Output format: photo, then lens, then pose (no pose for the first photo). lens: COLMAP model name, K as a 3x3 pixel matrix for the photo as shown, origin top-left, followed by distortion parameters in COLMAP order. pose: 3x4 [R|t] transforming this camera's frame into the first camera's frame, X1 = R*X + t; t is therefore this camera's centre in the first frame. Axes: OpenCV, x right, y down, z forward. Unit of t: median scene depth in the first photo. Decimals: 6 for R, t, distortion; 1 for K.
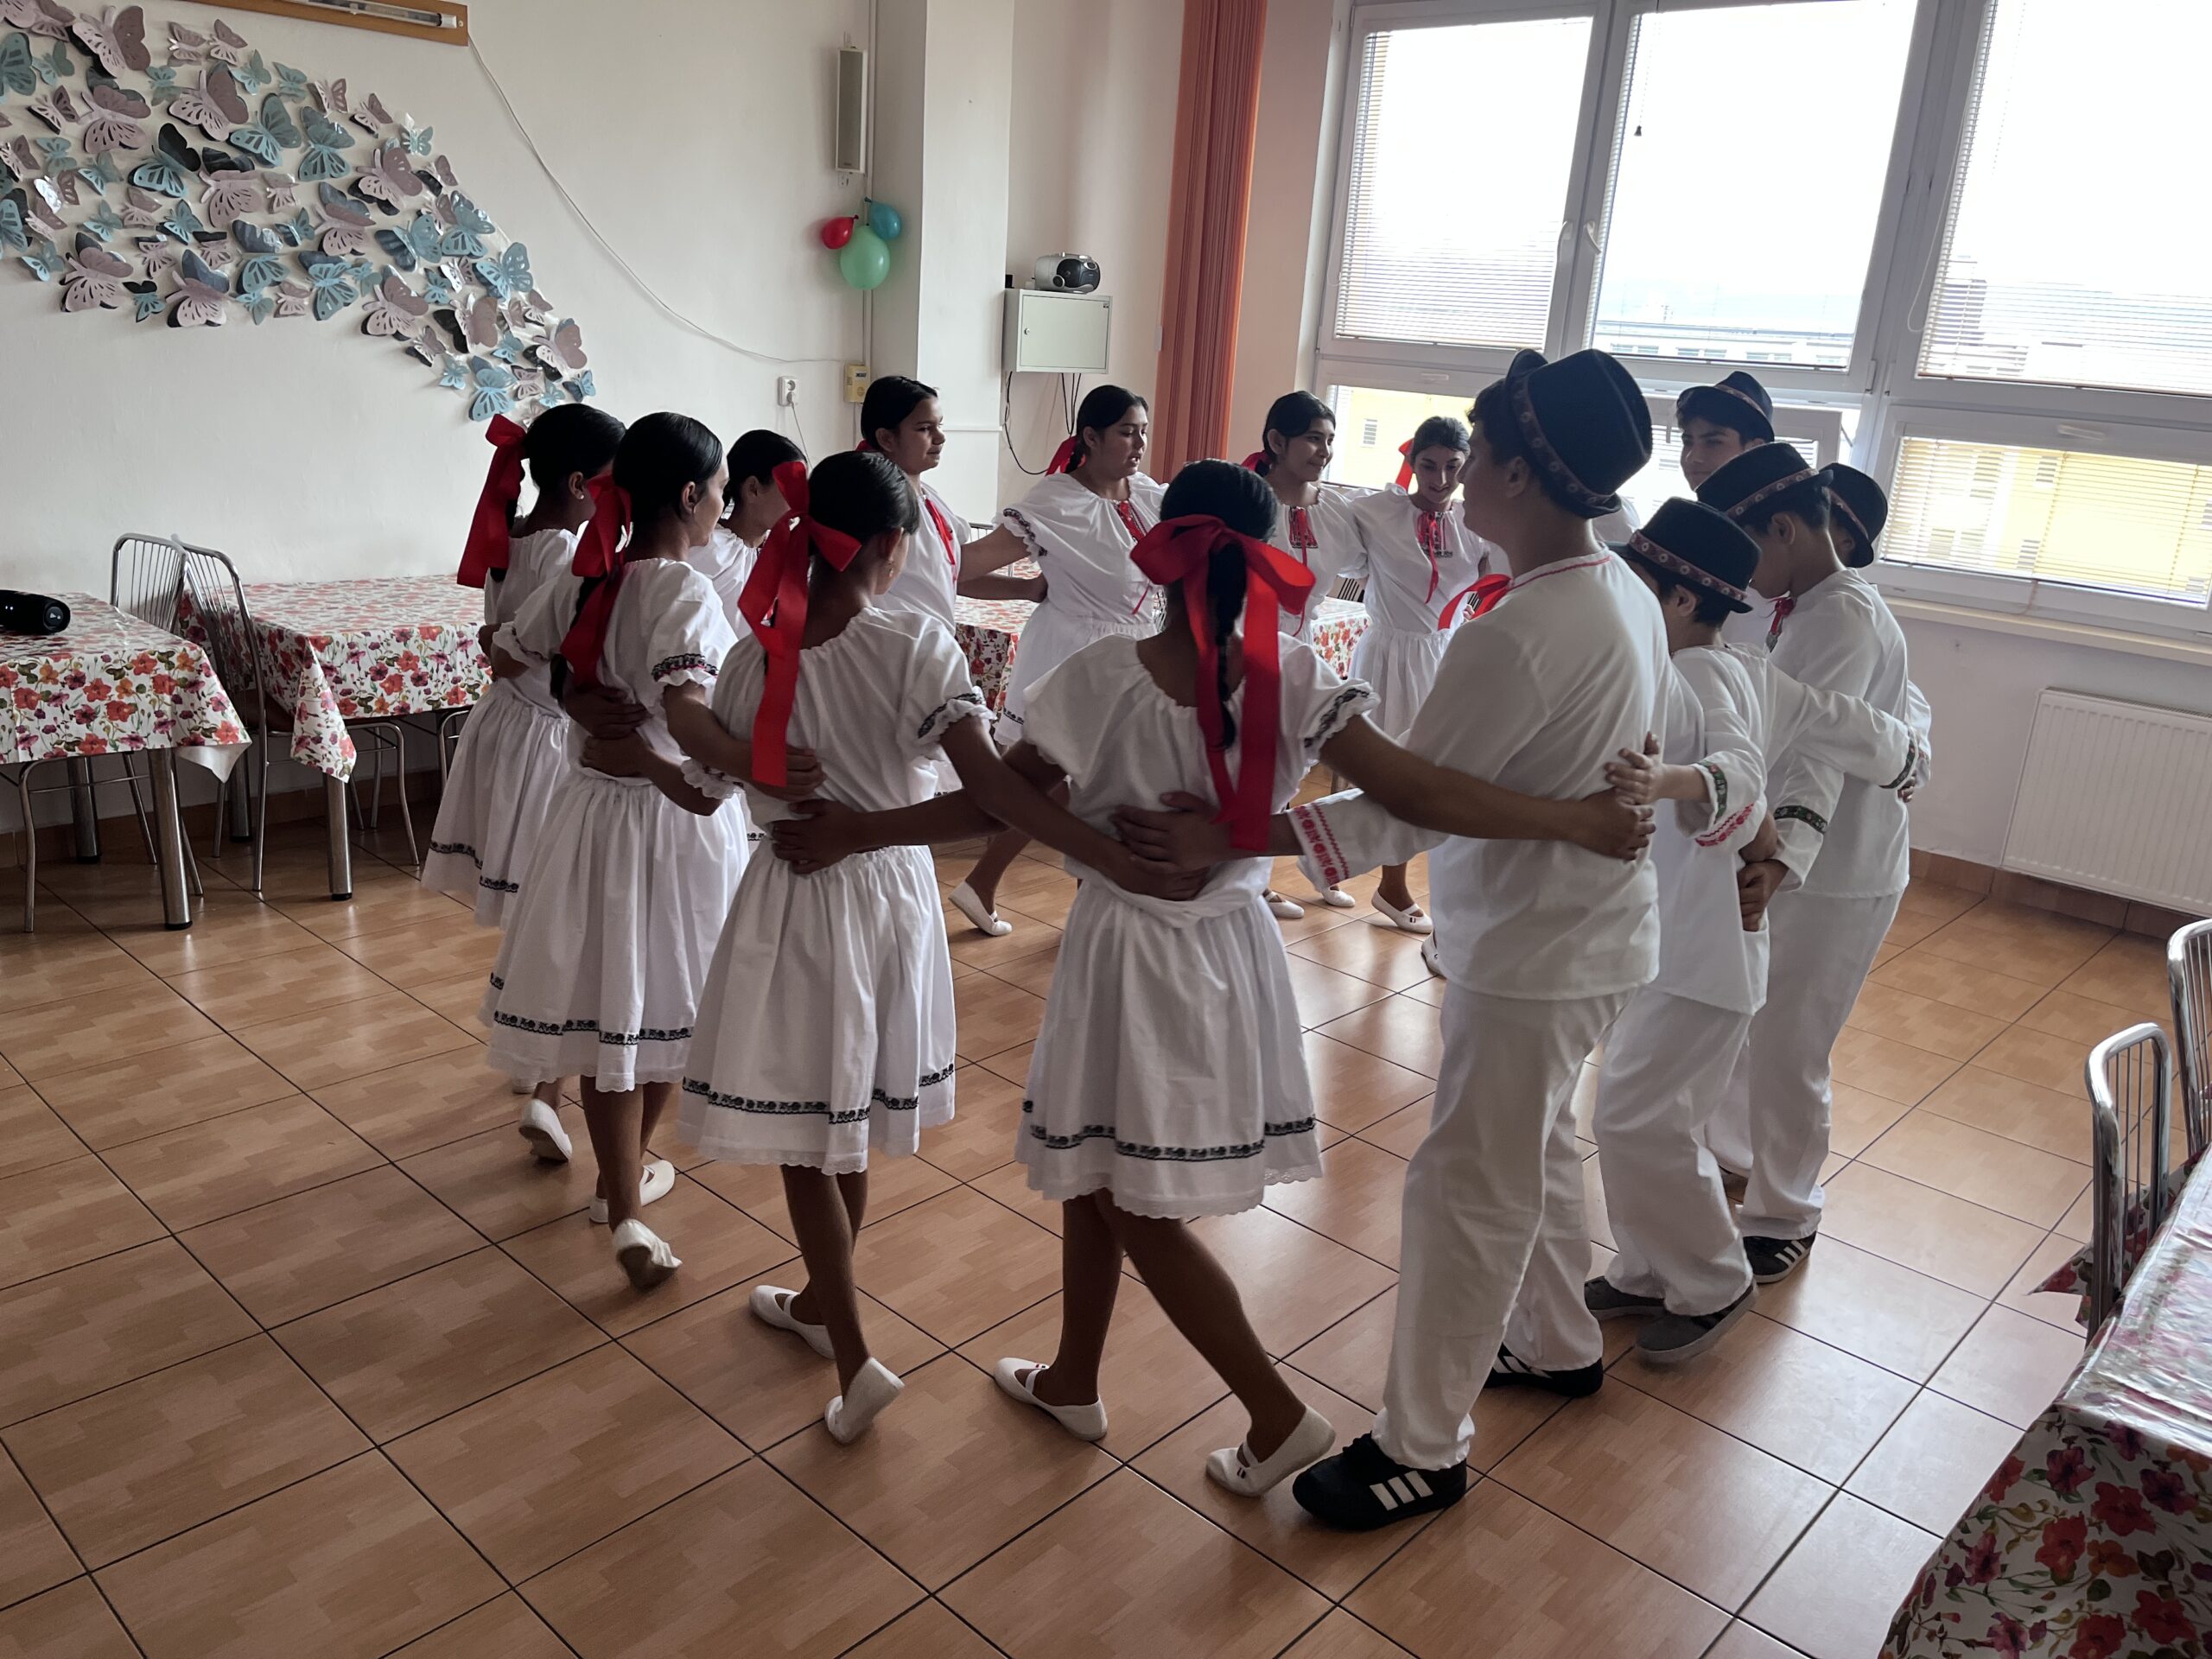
lens RADIAL K [[1676.1, 0, 1101.7], [0, 1676.1, 837.7], [0, 0, 1]] dist [0.085541, -0.109986]
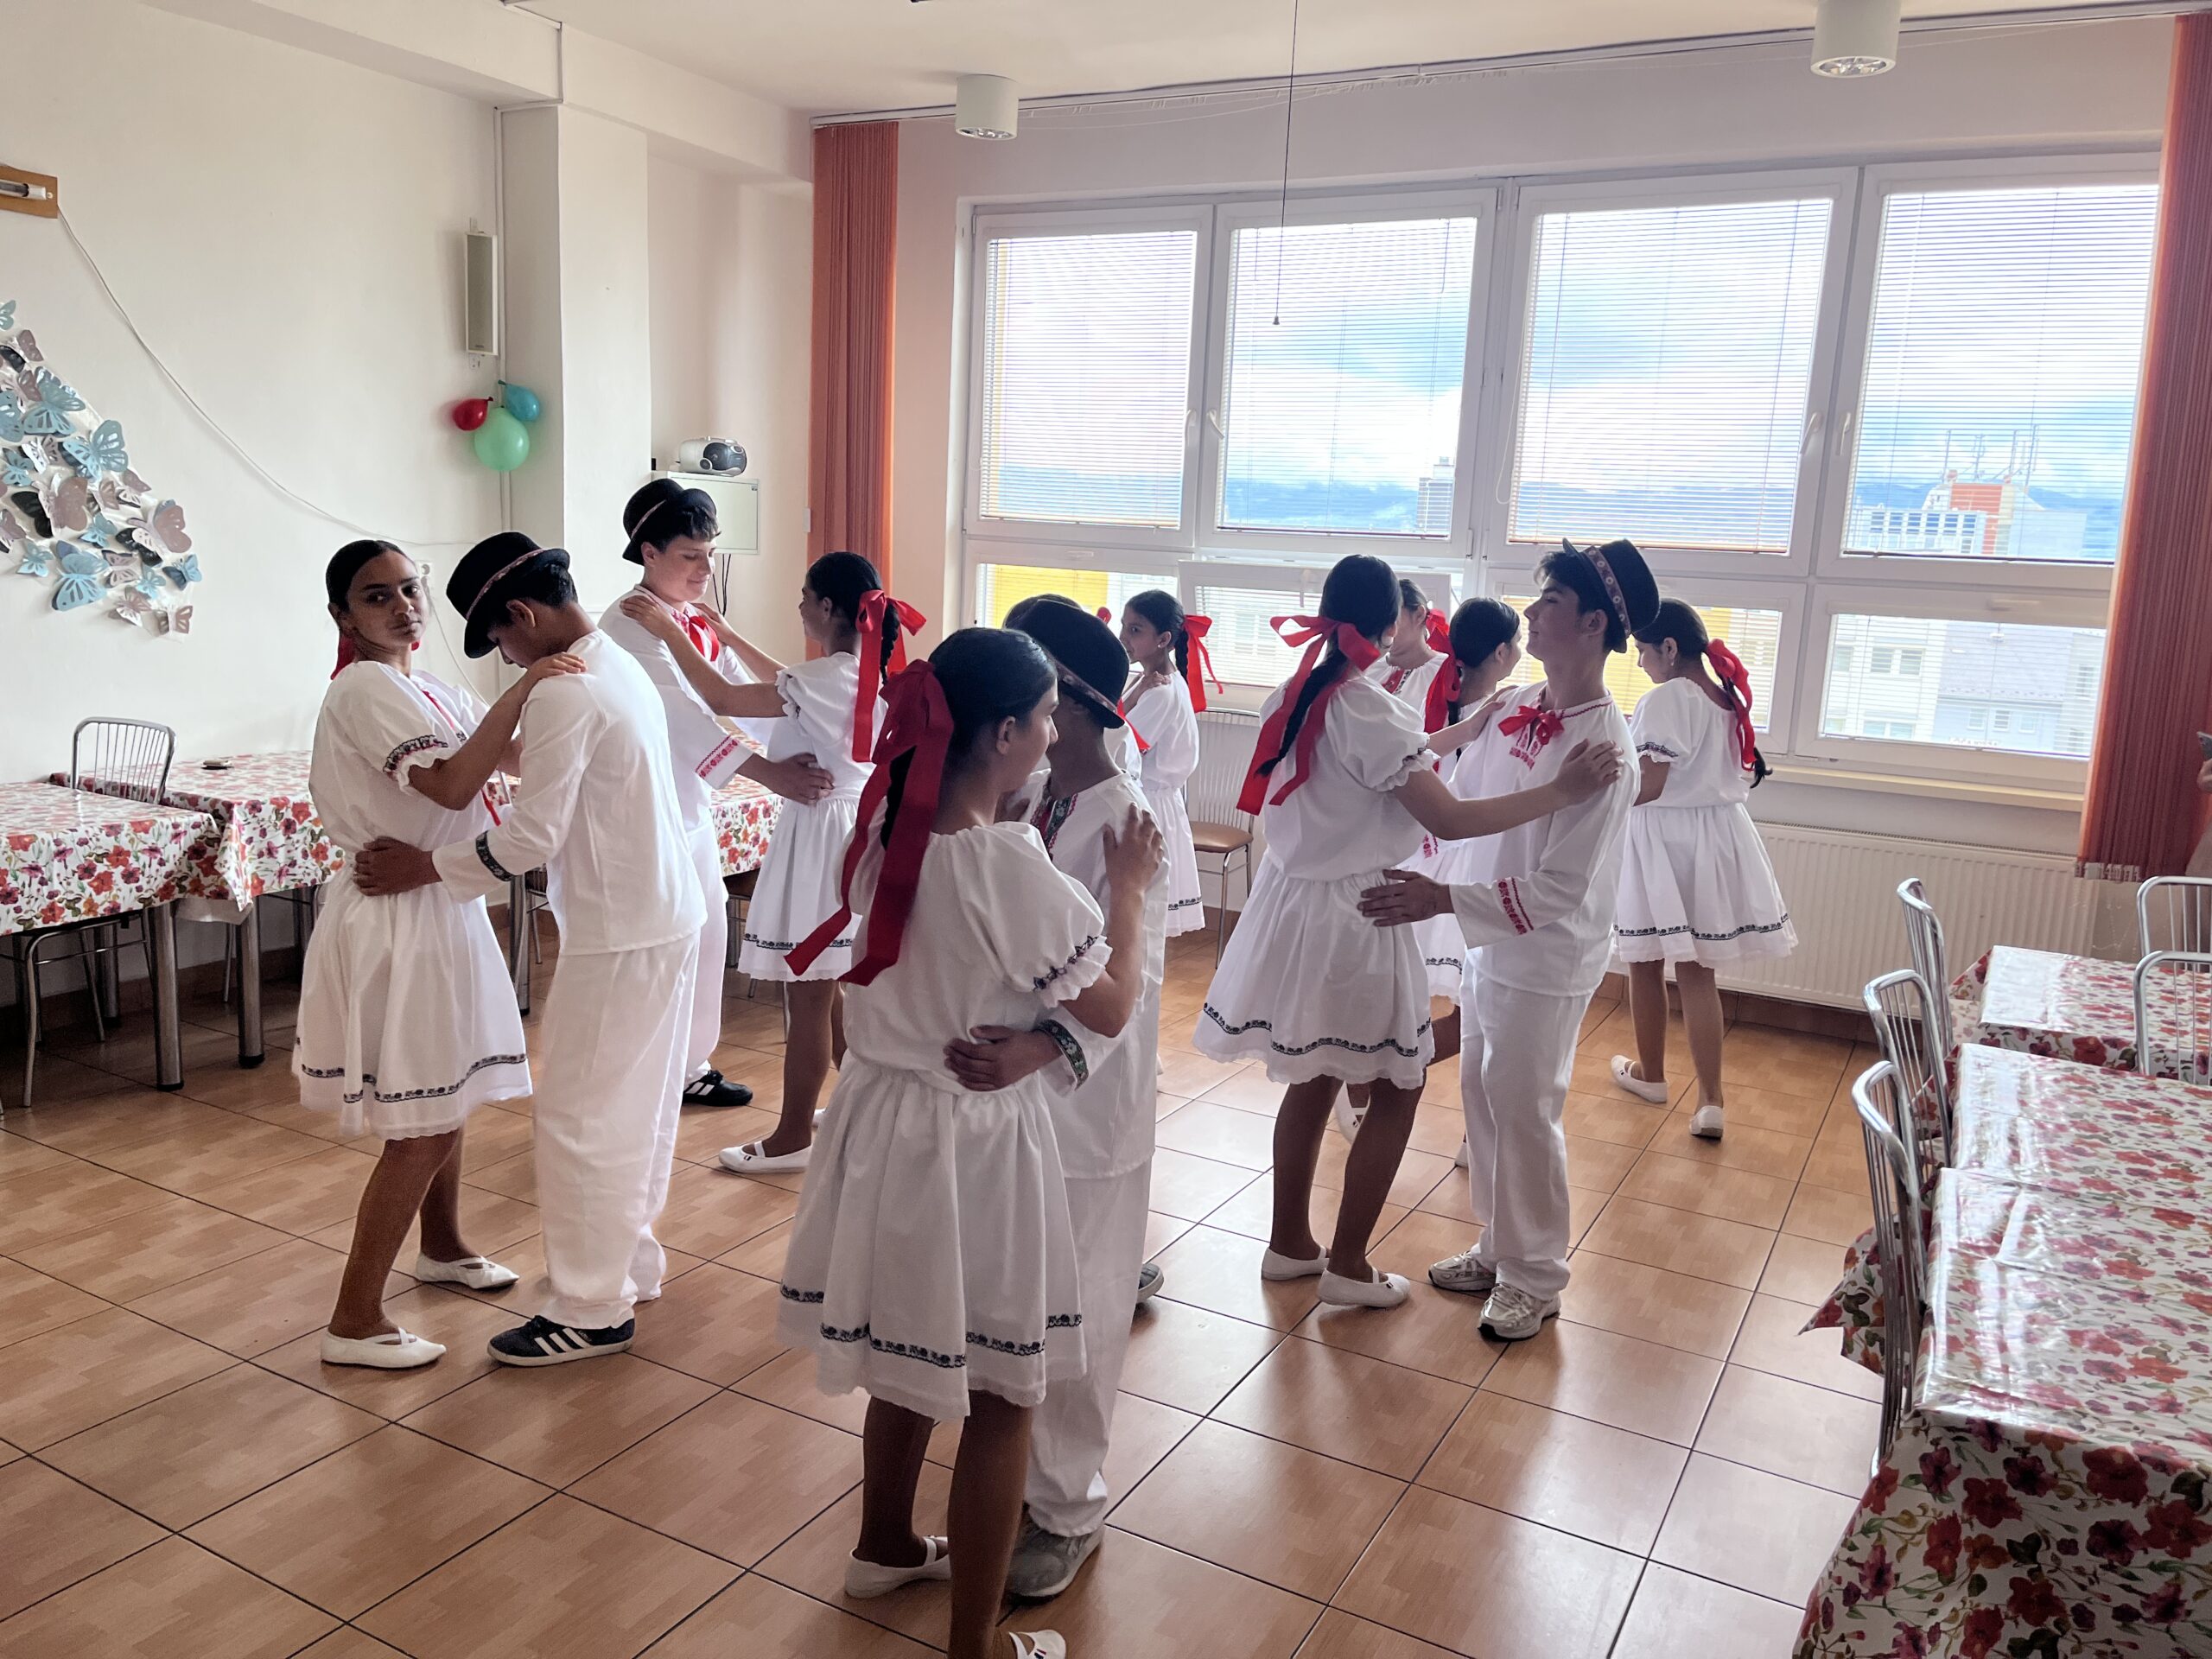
lens RADIAL K [[1676.1, 0, 1136.1], [0, 1676.1, 812.7], [0, 0, 1]] dist [0.085541, -0.109986]
pose [[0.966873, -0.055980, 0.249044, -0.056332], [0.086594, 0.989732, -0.113719, 0.013632], [-0.240120, 0.131517, 0.961793, 0.012244]]
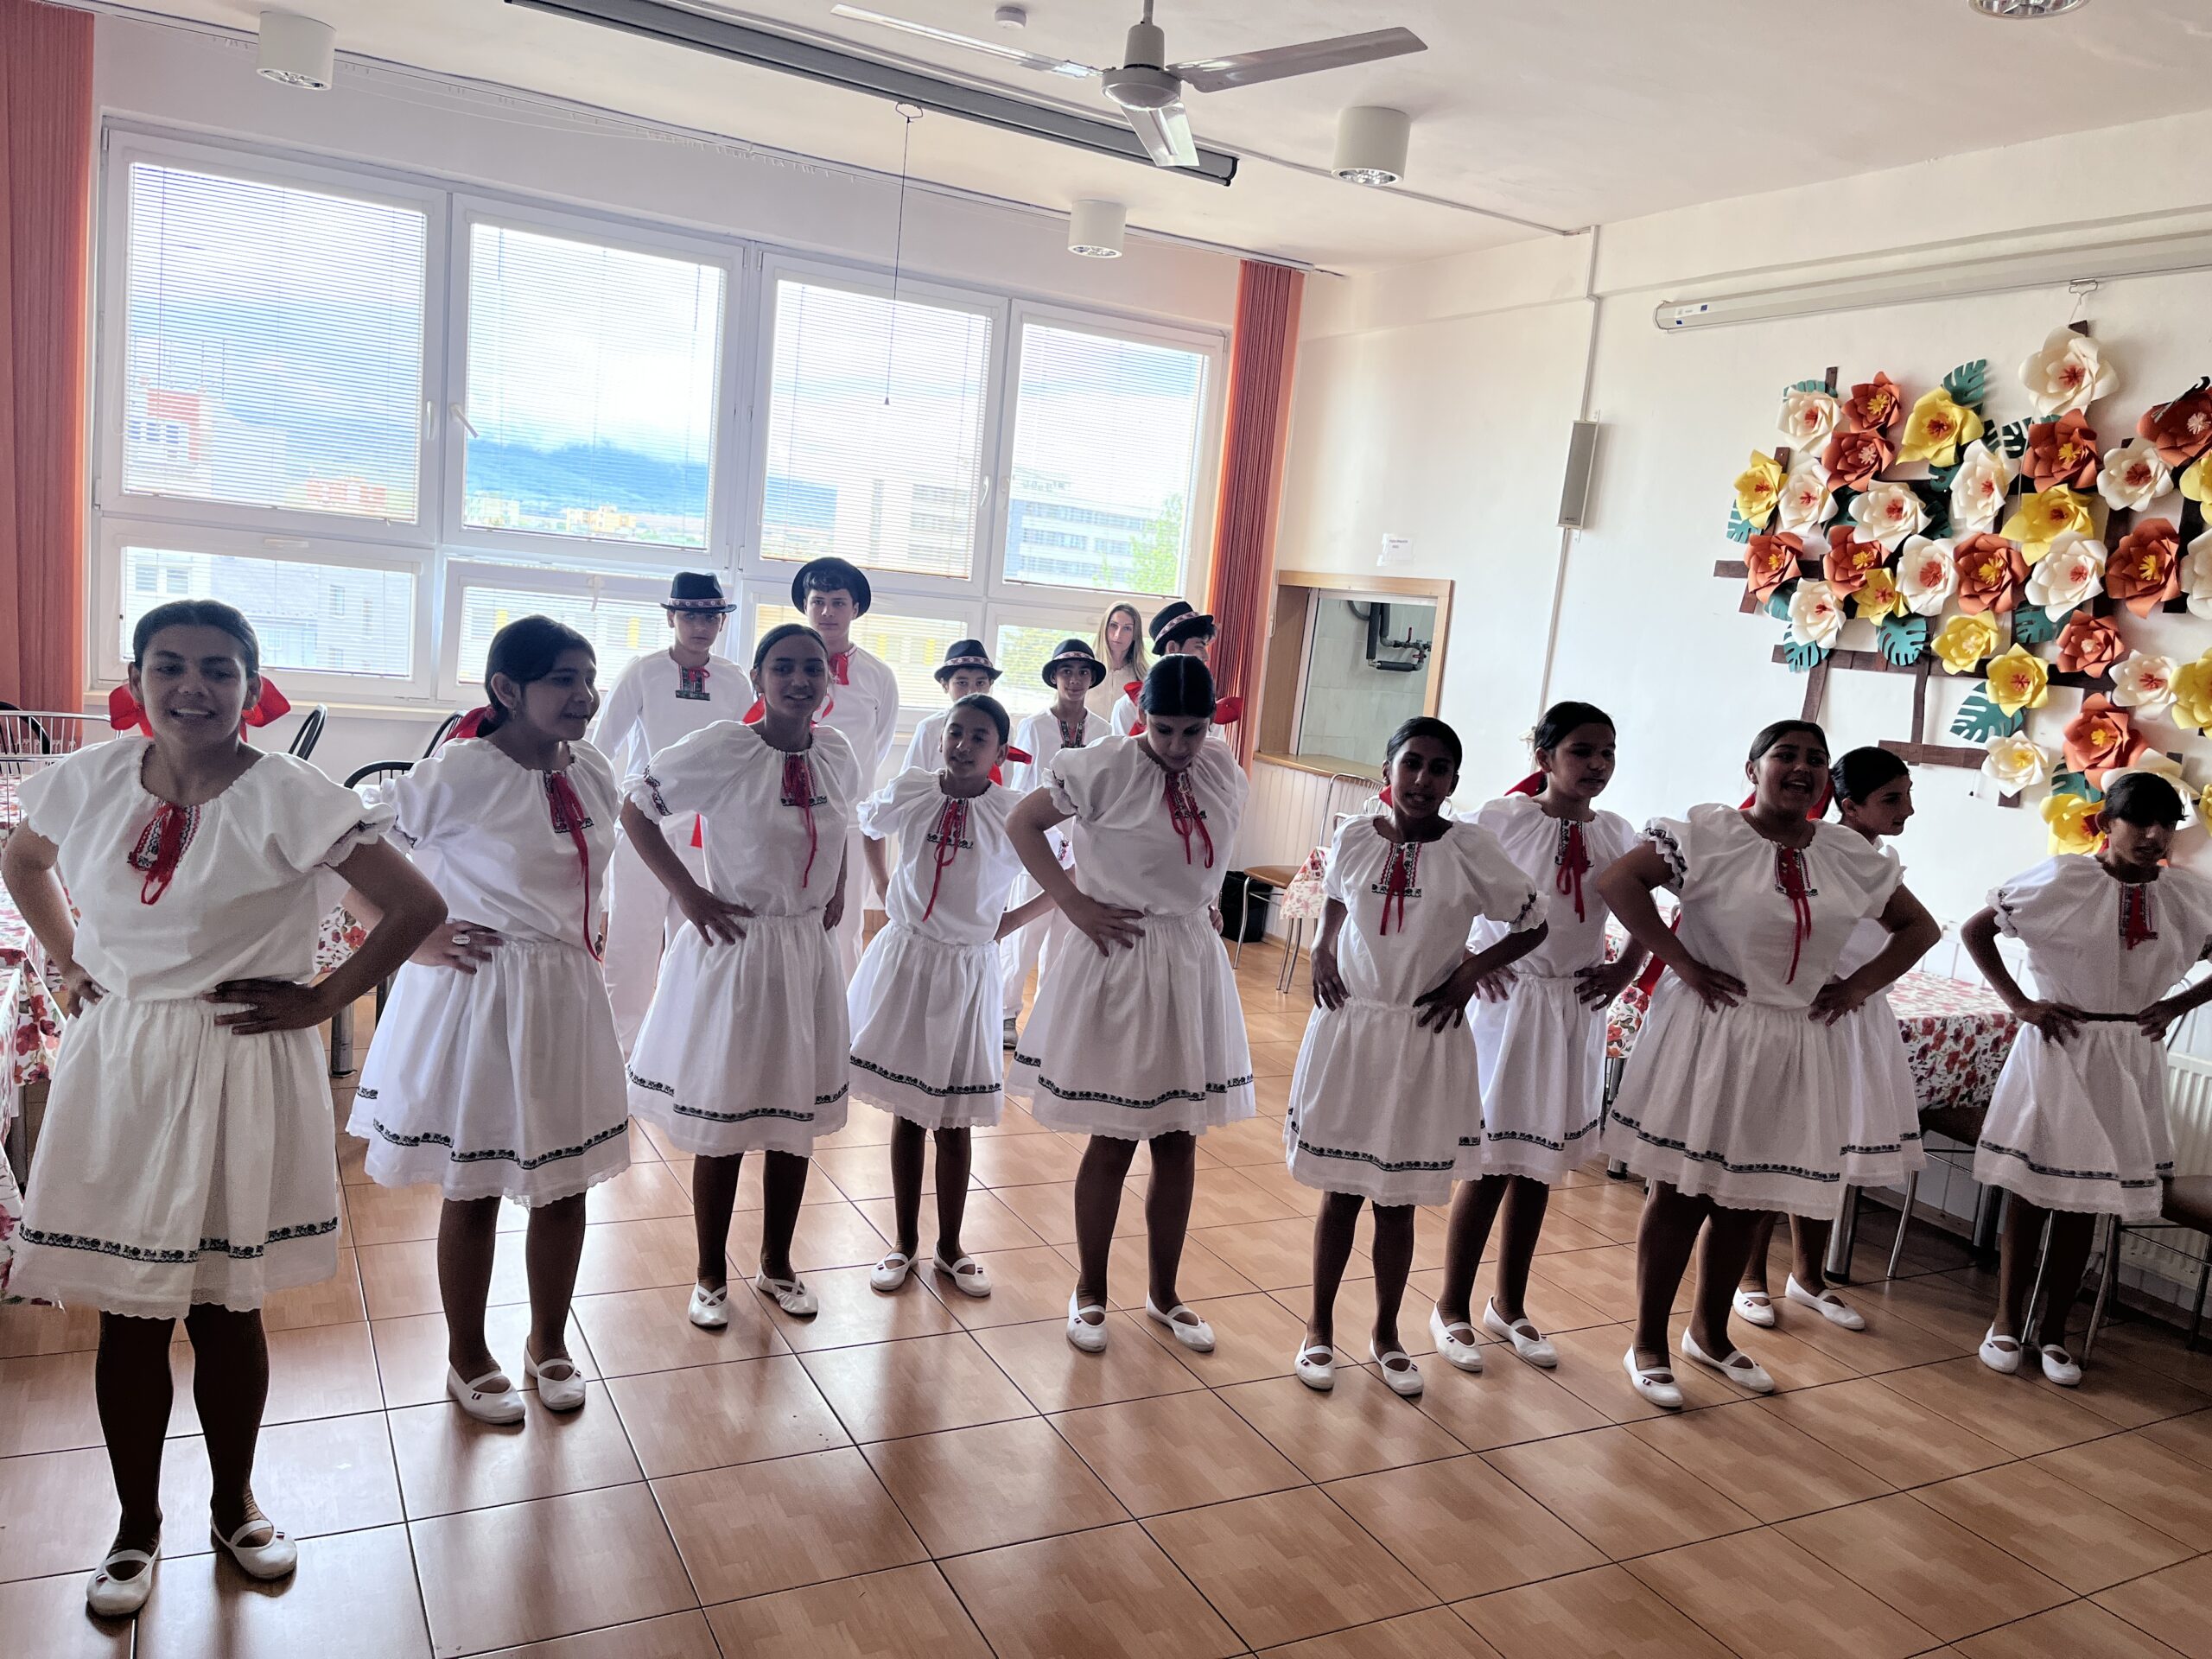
lens RADIAL K [[1676.1, 0, 1084.8], [0, 1676.1, 854.5], [0, 0, 1]] dist [0.085541, -0.109986]
pose [[0.347703, -0.177651, 0.920621, -0.812737], [0.203898, 0.972714, 0.110694, -0.170811], [-0.915166, 0.149224, 0.374438, 0.384077]]
